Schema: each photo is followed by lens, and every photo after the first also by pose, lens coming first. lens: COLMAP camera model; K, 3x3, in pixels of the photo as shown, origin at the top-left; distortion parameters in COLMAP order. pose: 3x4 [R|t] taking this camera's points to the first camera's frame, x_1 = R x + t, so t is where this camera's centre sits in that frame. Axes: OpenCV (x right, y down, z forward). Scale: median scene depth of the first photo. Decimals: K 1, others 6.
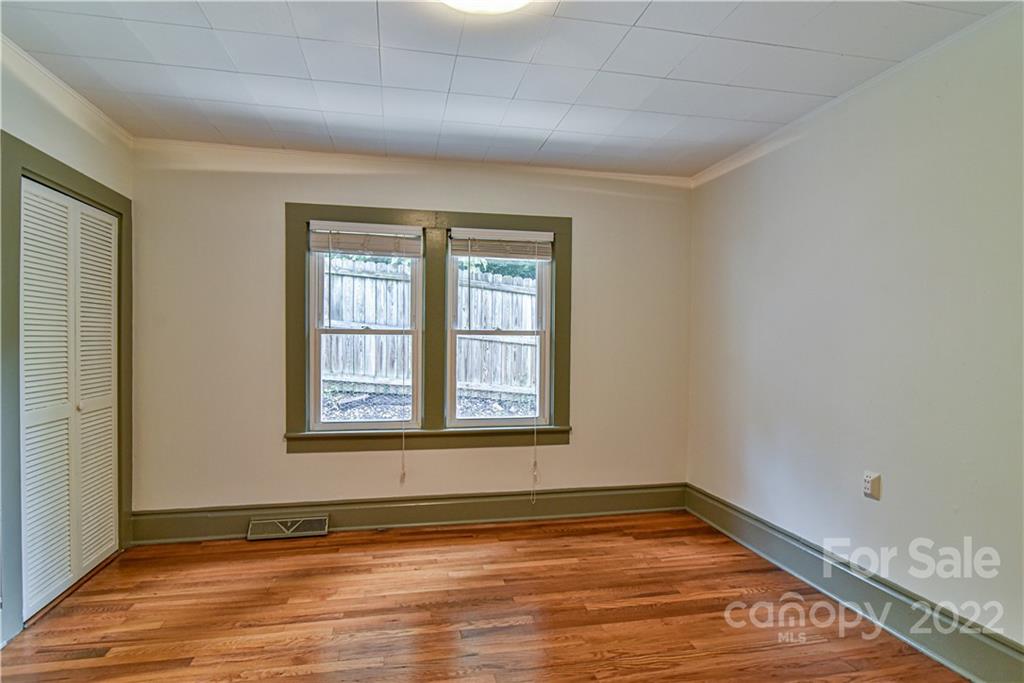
lens RADIAL K [[483.0, 0, 514.4], [0, 483.0, 338.6], [0, 0, 1]] dist [-0.020620, 0.001364]
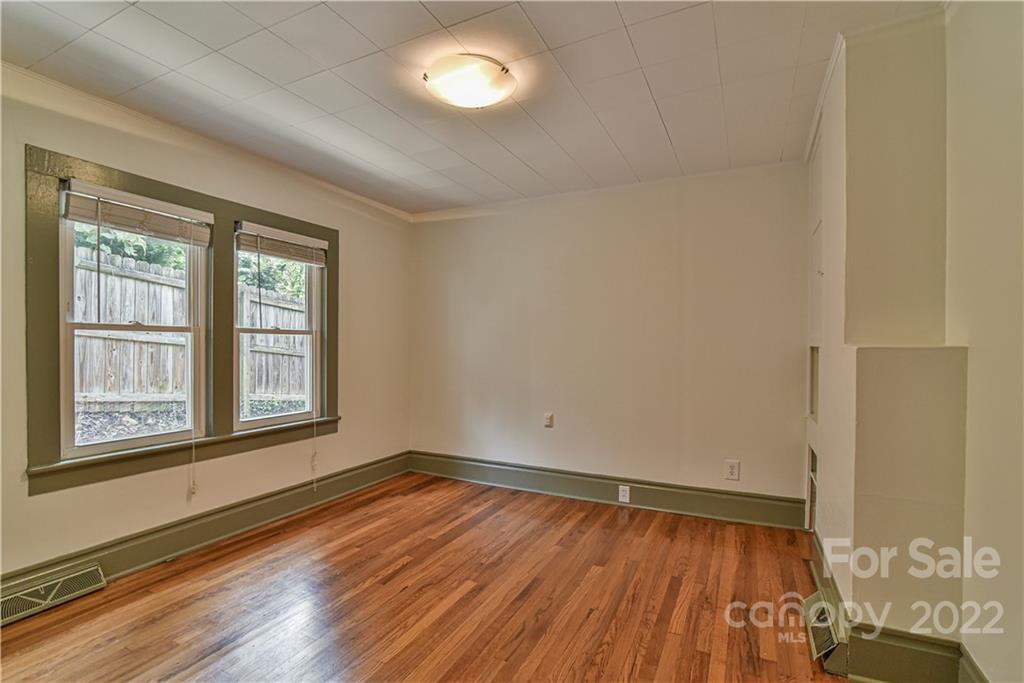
lens RADIAL K [[483.0, 0, 506.7], [0, 483.0, 334.6], [0, 0, 1]] dist [-0.020620, 0.001364]
pose [[0.605533, 0.012495, 0.795722, -0.582322], [-0.006647, 0.999921, -0.010643, 0.001346], [-0.795793, 0.001155, 0.605568, 0.009964]]
